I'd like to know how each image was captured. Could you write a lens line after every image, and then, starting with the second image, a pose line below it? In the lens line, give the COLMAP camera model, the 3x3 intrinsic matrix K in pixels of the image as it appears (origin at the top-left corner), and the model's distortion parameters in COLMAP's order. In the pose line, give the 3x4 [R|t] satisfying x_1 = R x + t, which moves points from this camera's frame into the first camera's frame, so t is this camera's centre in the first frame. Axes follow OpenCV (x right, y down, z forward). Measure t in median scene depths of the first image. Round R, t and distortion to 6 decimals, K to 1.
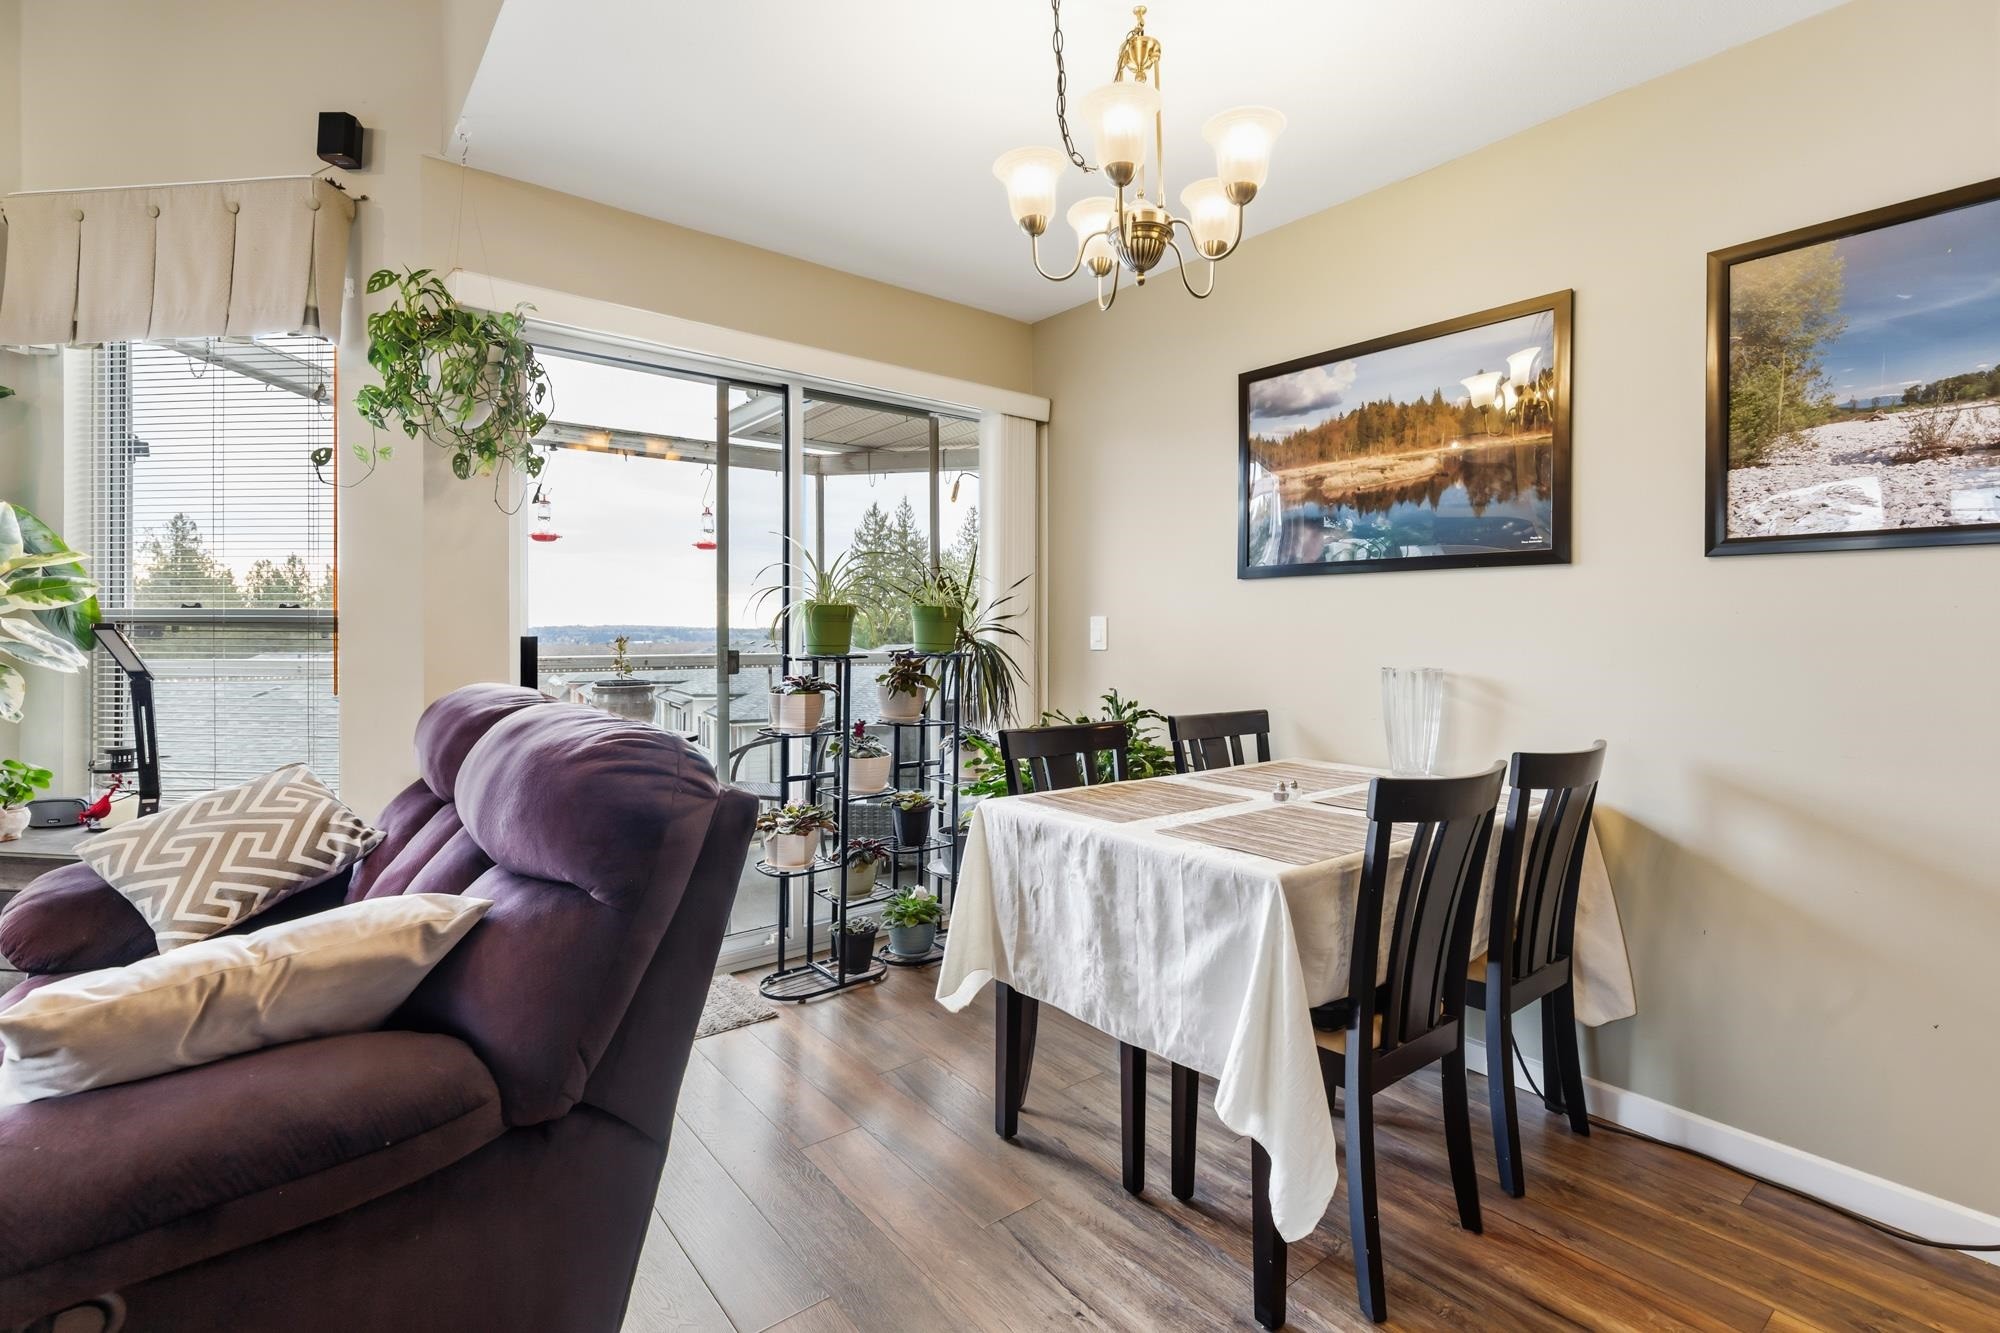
lens RADIAL K [[938.8, 0, 1005.9], [0, 938.8, 665.9], [0, 0, 1]] dist [0.014641, -0.000587]
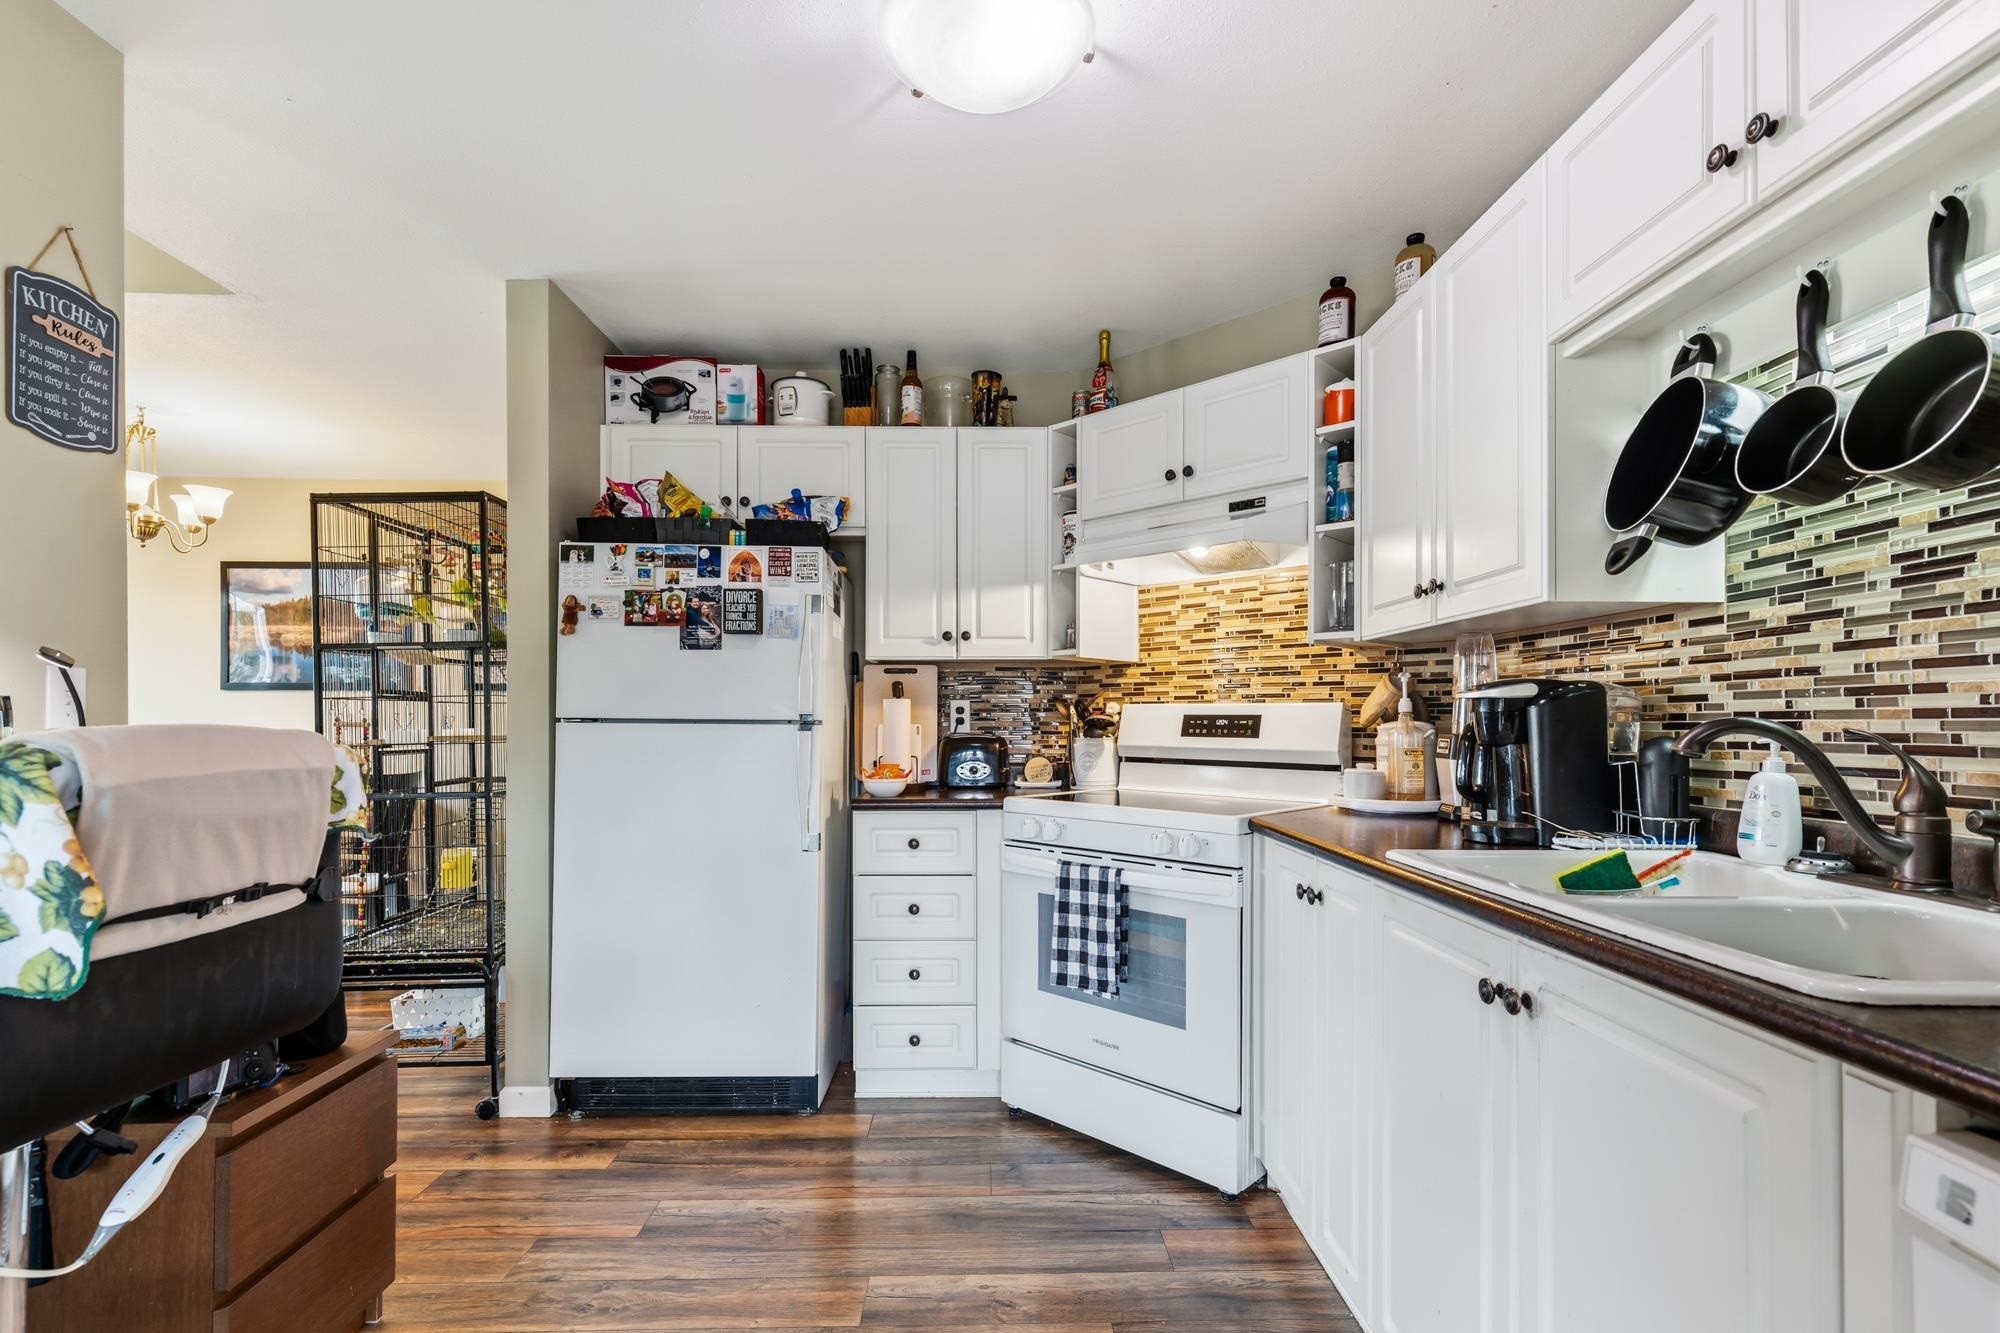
lens RADIAL K [[911.4, 0, 997.9], [0, 911.4, 717.8], [0, 0, 1]] dist [0.002605, -0.000142]
pose [[0.612023, 0.002441, 0.790836, -0.221635], [0.031910, 0.999105, -0.027779, 0.052672], [-0.790196, 0.042237, 0.611397, -1.276572]]
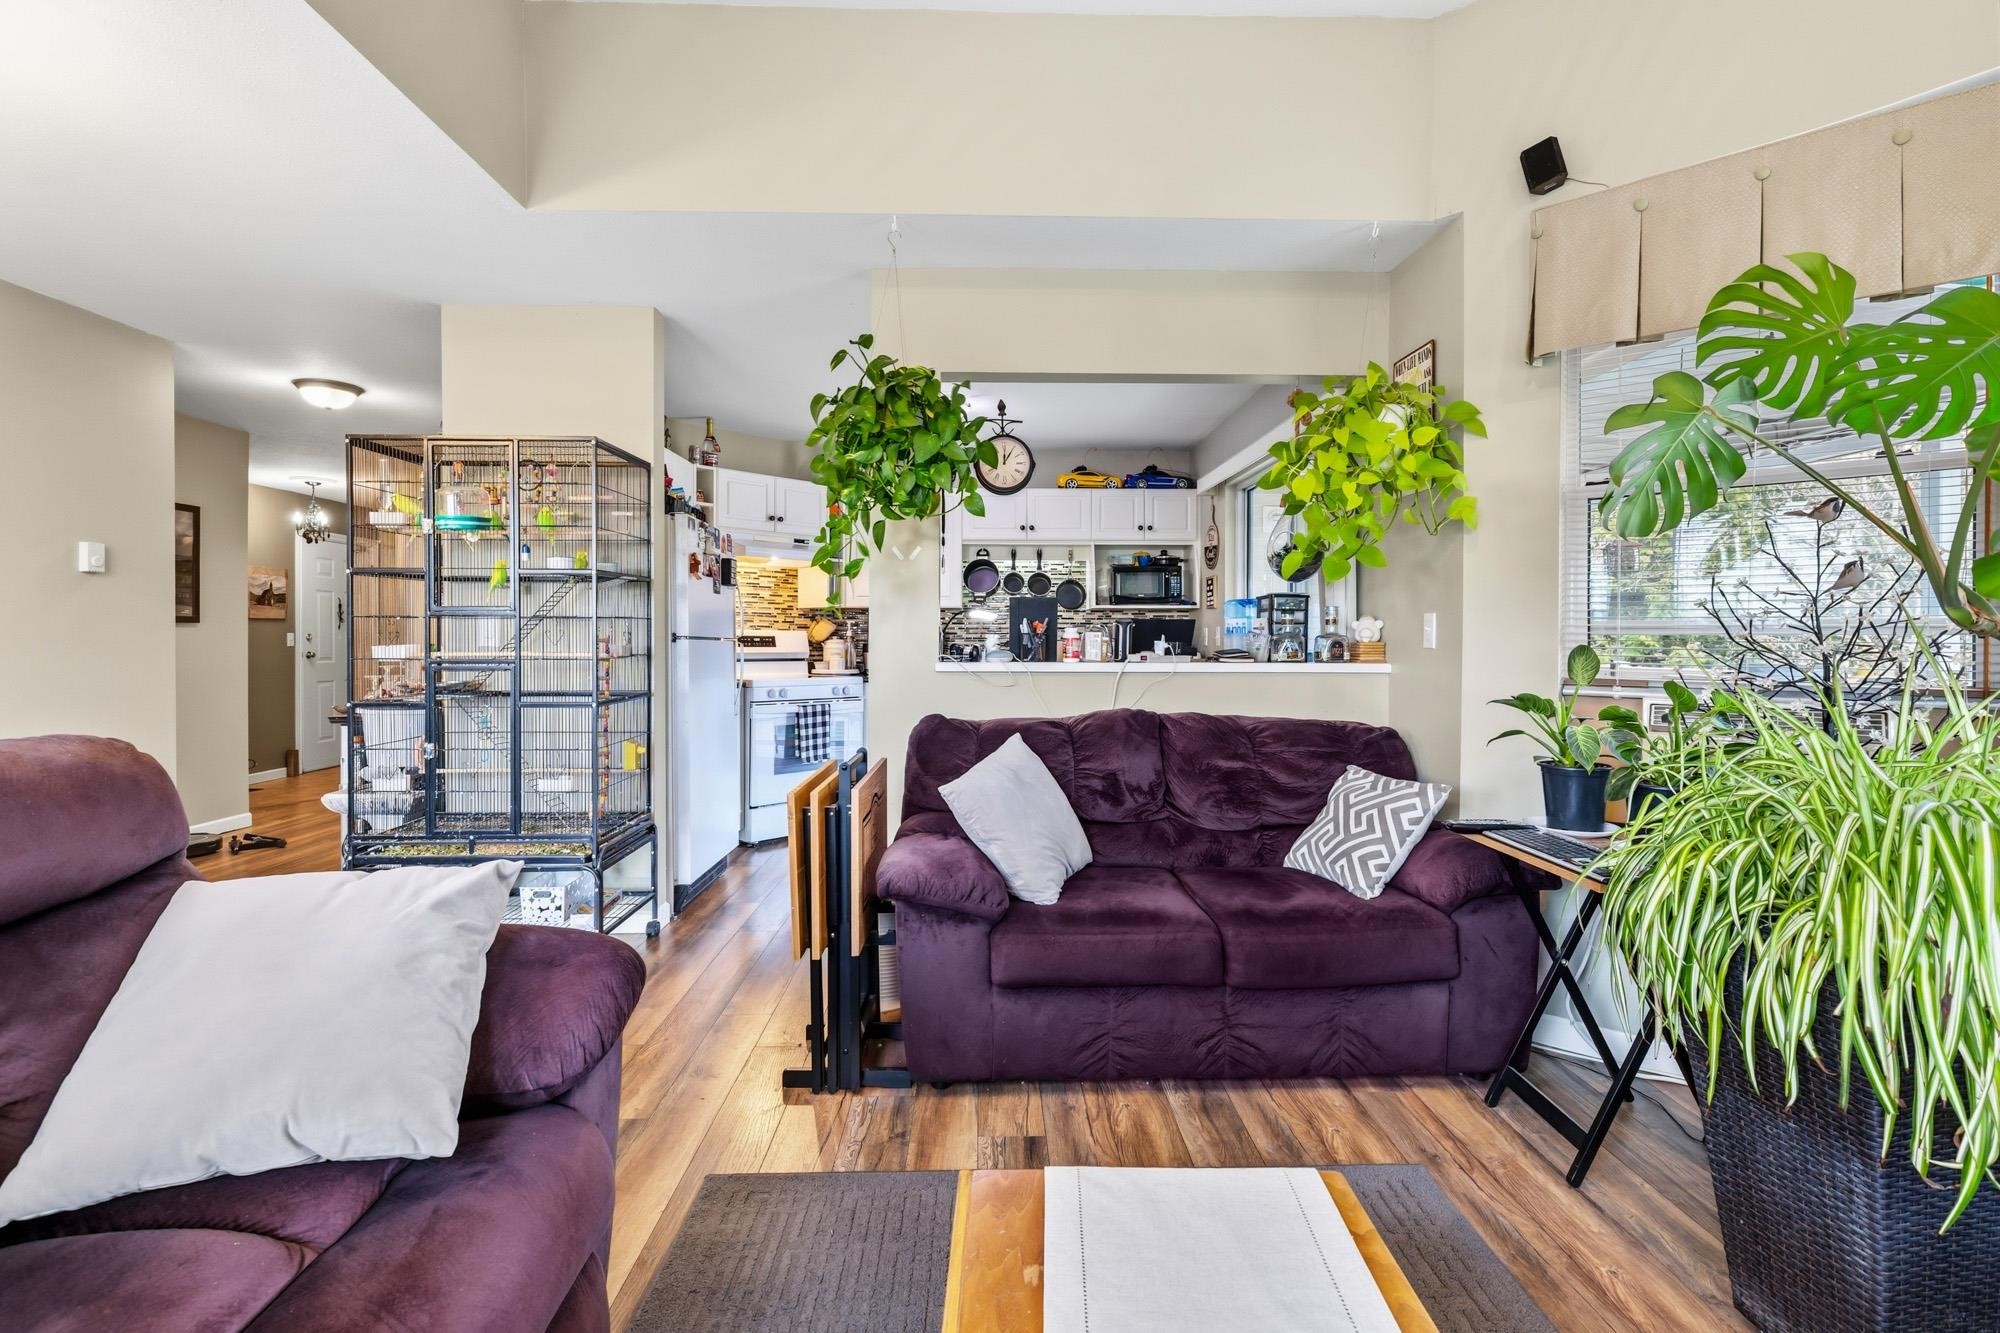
lens RADIAL K [[916.0, 0, 1008.8], [0, 916.0, 639.2], [0, 0, 1]] dist [0.021470, -0.000331]
pose [[-0.796933, -0.002707, 0.604062, -1.067802], [0.021415, 0.999235, 0.032731, -0.029951], [-0.603688, 0.039020, -0.796265, 0.720102]]
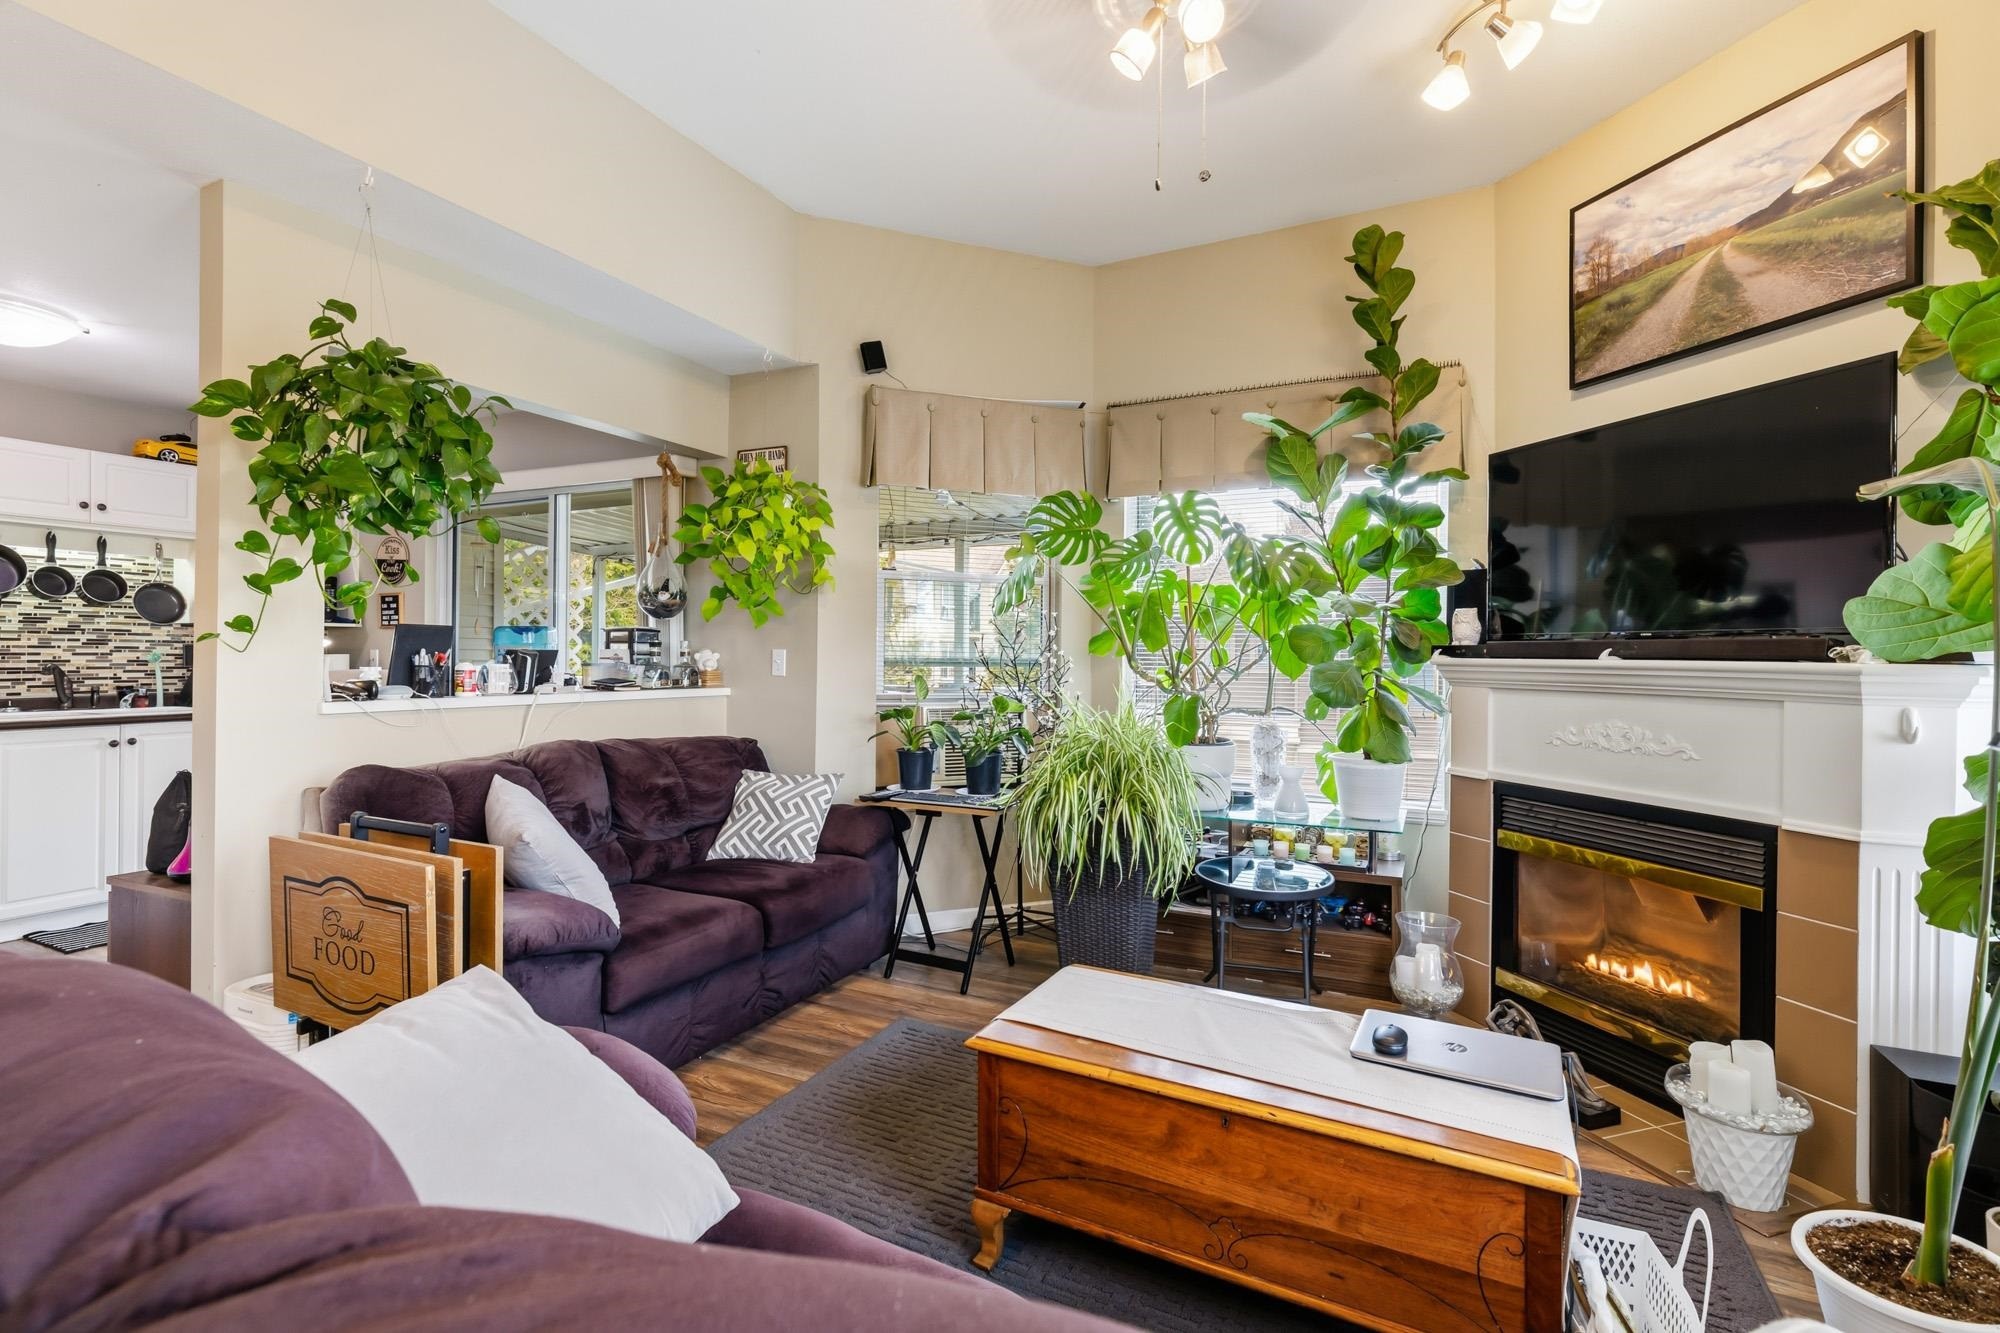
lens RADIAL K [[905.5, 0, 992.2], [0, 905.5, 652.7], [0, 0, 1]] dist [0.013795, 0.000639]
pose [[-0.910240, -0.008993, -0.413983, -0.447067], [-0.024731, 0.999160, 0.032672, -0.068875], [0.413342, 0.039978, -0.909698, 1.024074]]
